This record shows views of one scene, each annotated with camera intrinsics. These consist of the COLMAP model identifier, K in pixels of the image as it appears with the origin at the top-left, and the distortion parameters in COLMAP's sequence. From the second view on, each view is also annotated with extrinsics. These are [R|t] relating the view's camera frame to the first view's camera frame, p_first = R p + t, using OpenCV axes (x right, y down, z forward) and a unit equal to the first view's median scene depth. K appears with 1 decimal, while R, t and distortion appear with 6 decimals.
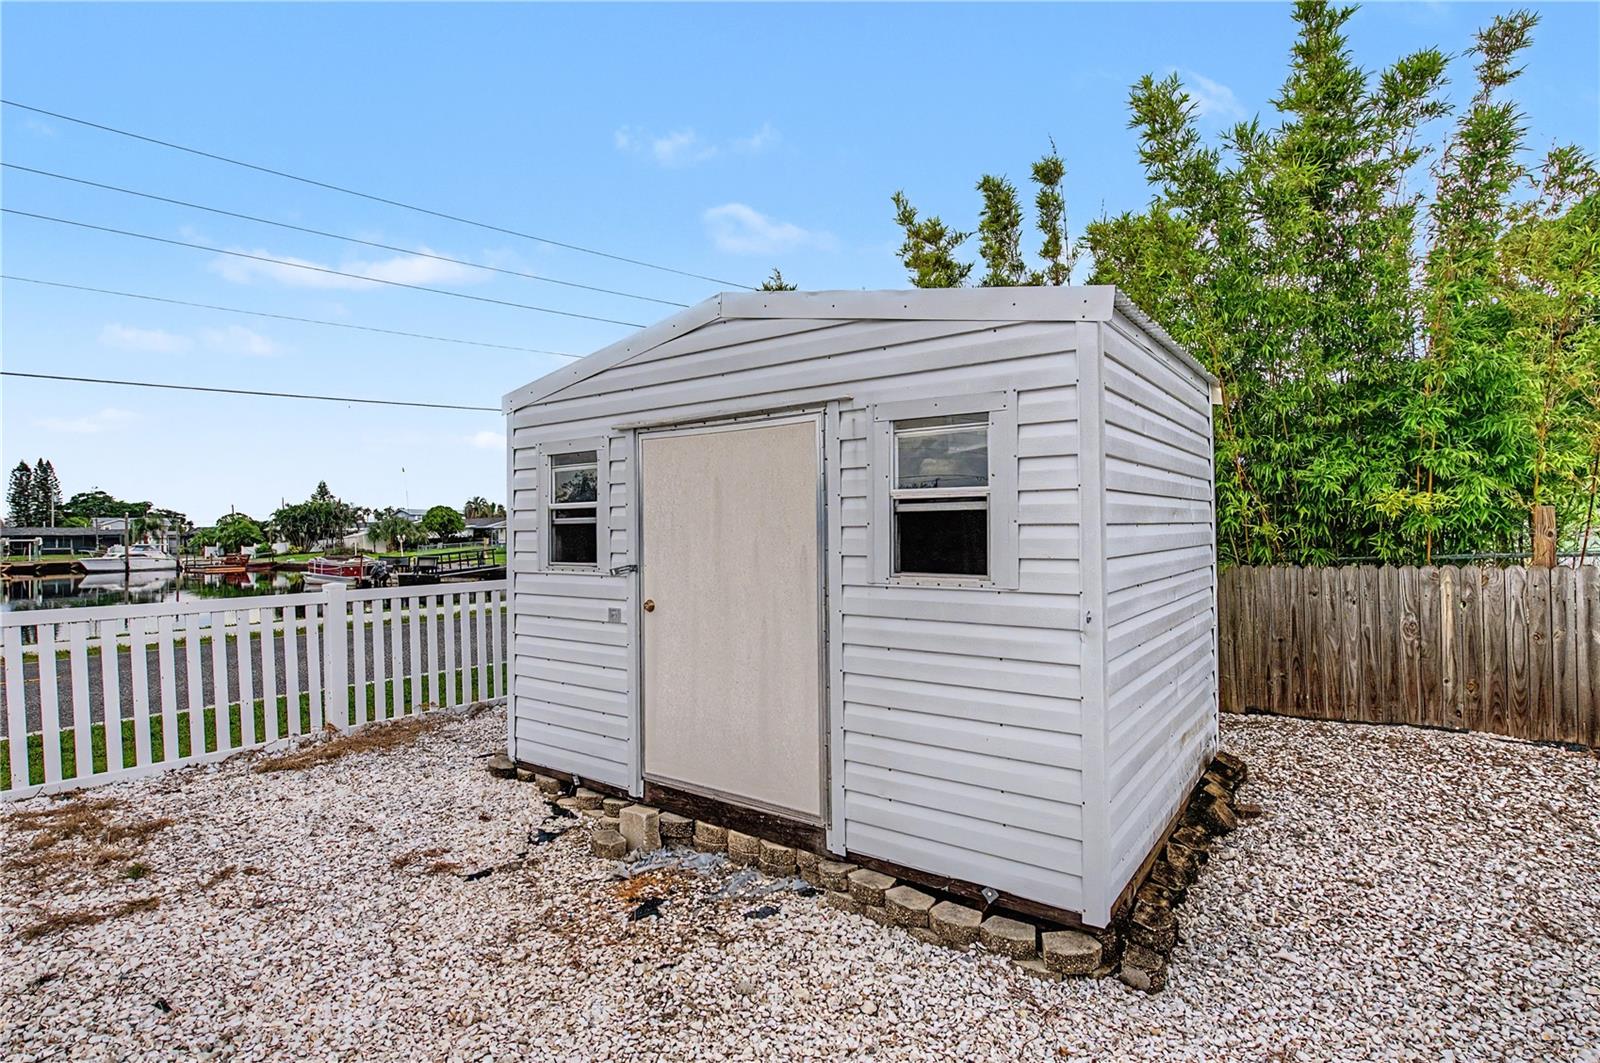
lens RADIAL K [[802.8, 0, 806.2], [0, 802.8, 523.8], [0, 0, 1]] dist [-0.001354, -0.000508]
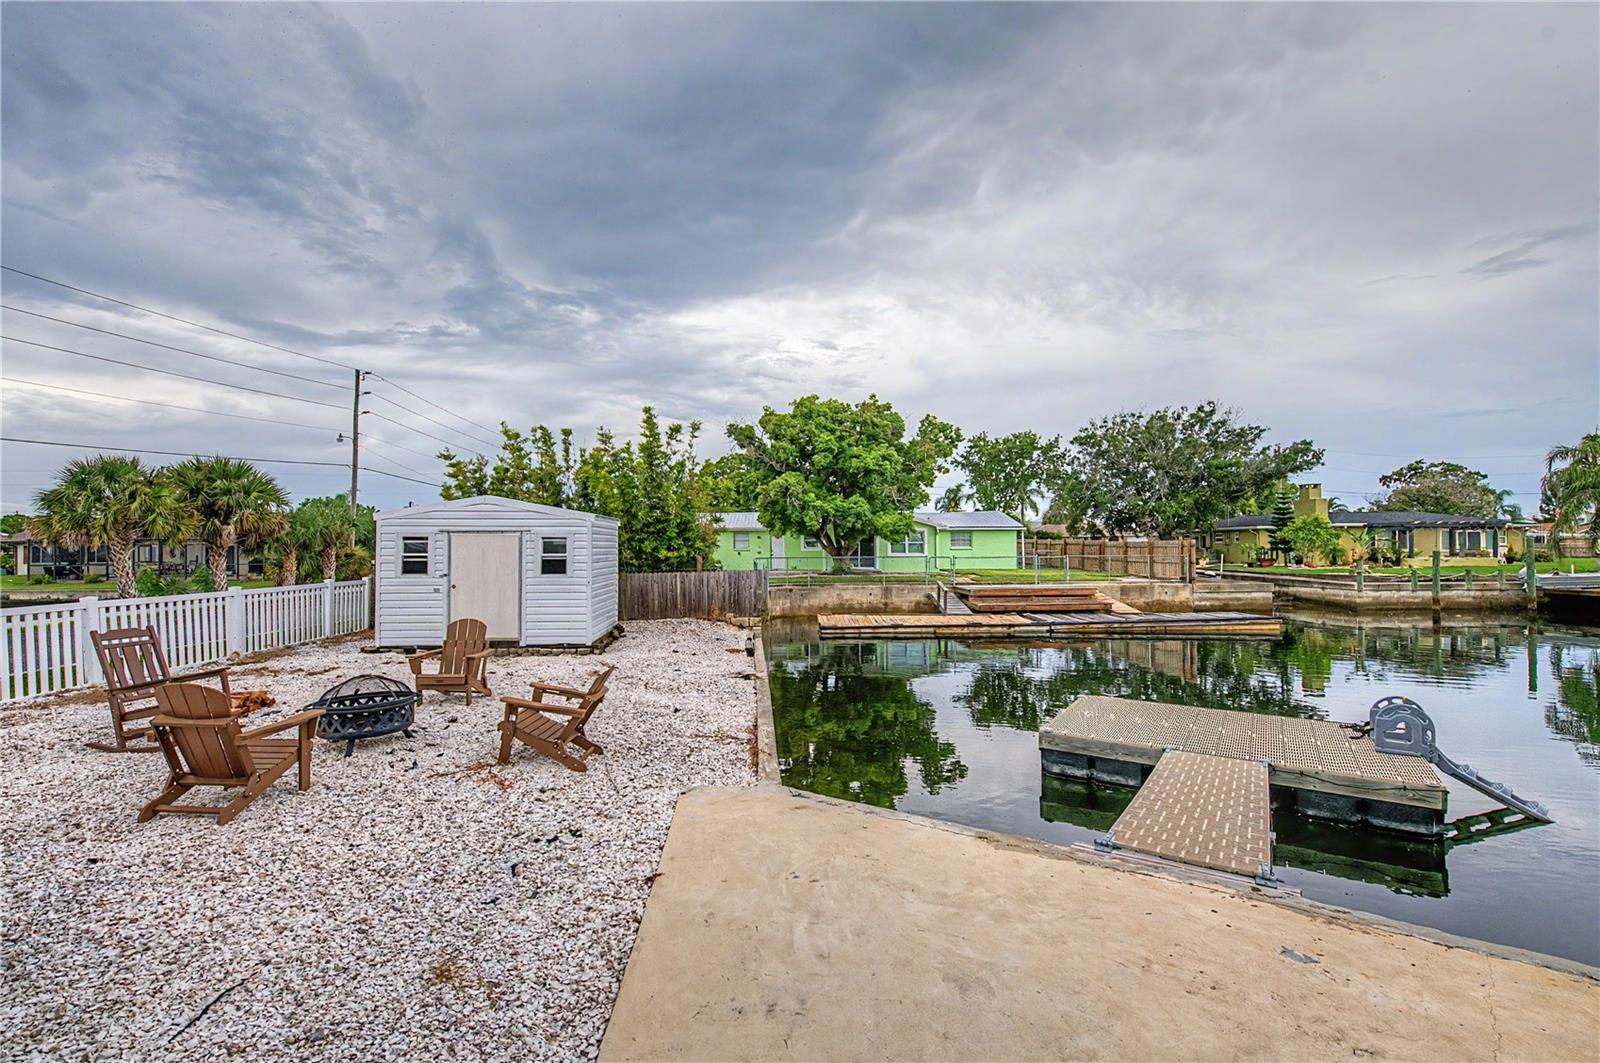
lens RADIAL K [[697.8, 0, 801.7], [0, 697.8, 540.9], [0, 0, 1]] dist [-0.001201, -0.000996]
pose [[0.769050, 0.018450, 0.638922, -0.772119], [-0.012908, 0.999828, -0.013335, -0.052339], [-0.639058, 0.002008, 0.769156, -1.746133]]
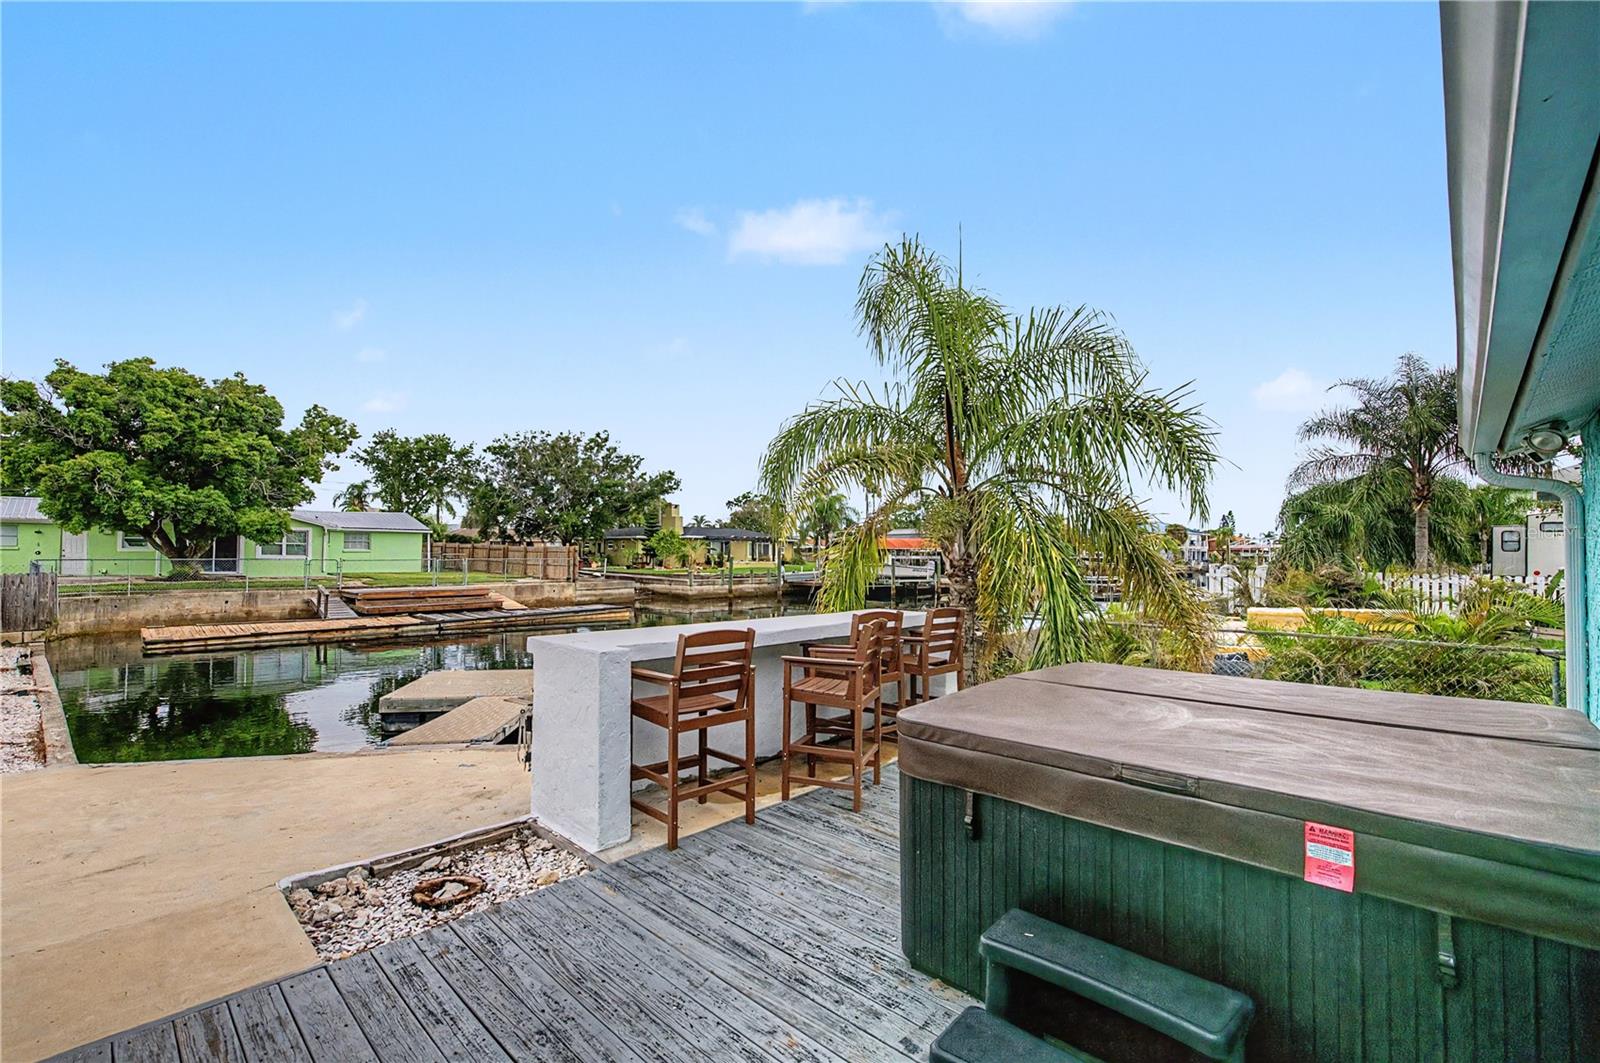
lens RADIAL K [[690.5, 0, 802.6], [0, 690.5, 537.0], [0, 0, 1]] dist [-0.002502, -0.001462]
pose [[0.095804, 0.040081, 0.994593, -1.172937], [-0.018564, 0.999087, -0.038474, -0.049289], [-0.995227, -0.014778, 0.096460, -2.245326]]
